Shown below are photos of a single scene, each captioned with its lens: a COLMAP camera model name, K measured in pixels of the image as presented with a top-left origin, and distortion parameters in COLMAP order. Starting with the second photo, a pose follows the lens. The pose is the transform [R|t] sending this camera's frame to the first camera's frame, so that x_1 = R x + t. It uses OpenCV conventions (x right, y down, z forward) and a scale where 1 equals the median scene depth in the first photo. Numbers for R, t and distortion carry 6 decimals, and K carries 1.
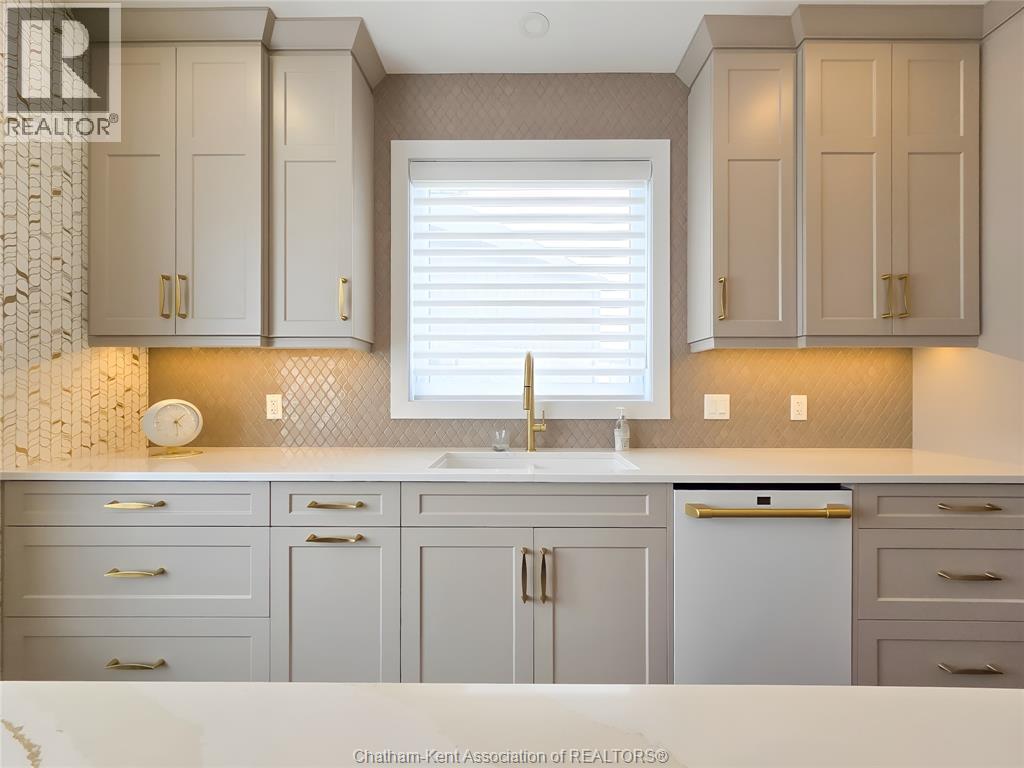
lens RADIAL K [[424.0, 0, 523.9], [0, 424.0, 387.4], [0, 0, 1]] dist [-0.001017, 0.000078]
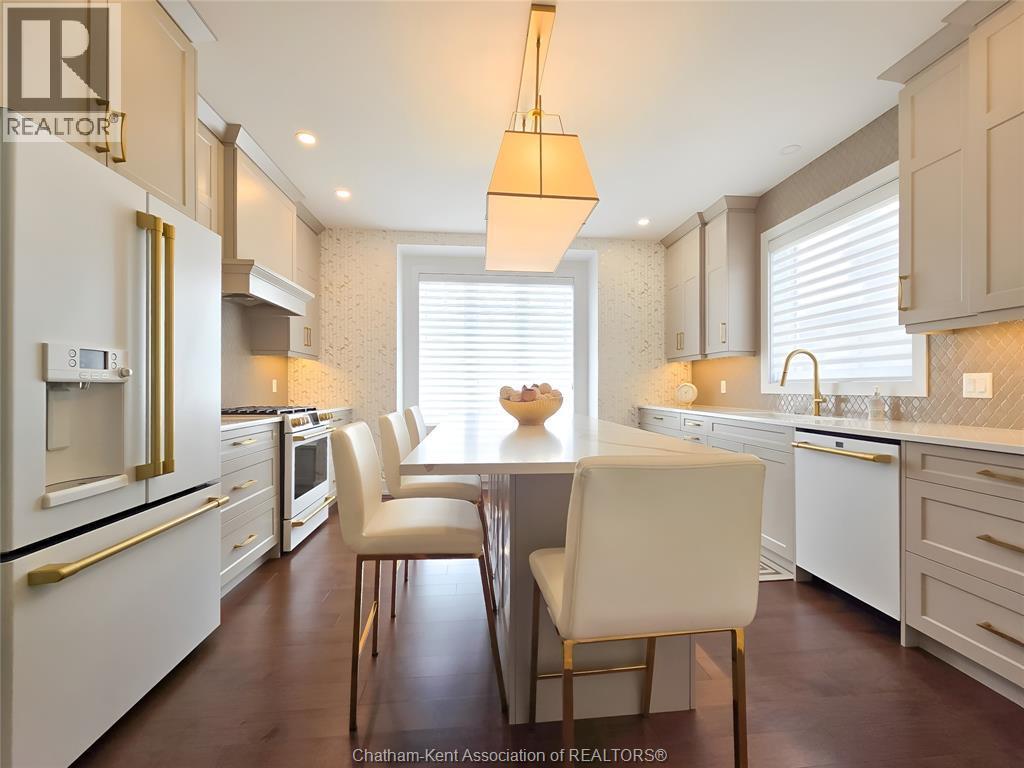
lens RADIAL K [[424.0, 0, 523.9], [0, 424.0, 387.4], [0, 0, 1]] dist [-0.001017, 0.000078]
pose [[0.120013, -0.000823, -0.992772, 1.474567], [0.003158, 0.999995, -0.000447, 0.052172], [0.992767, -0.003081, 0.120015, -0.201519]]
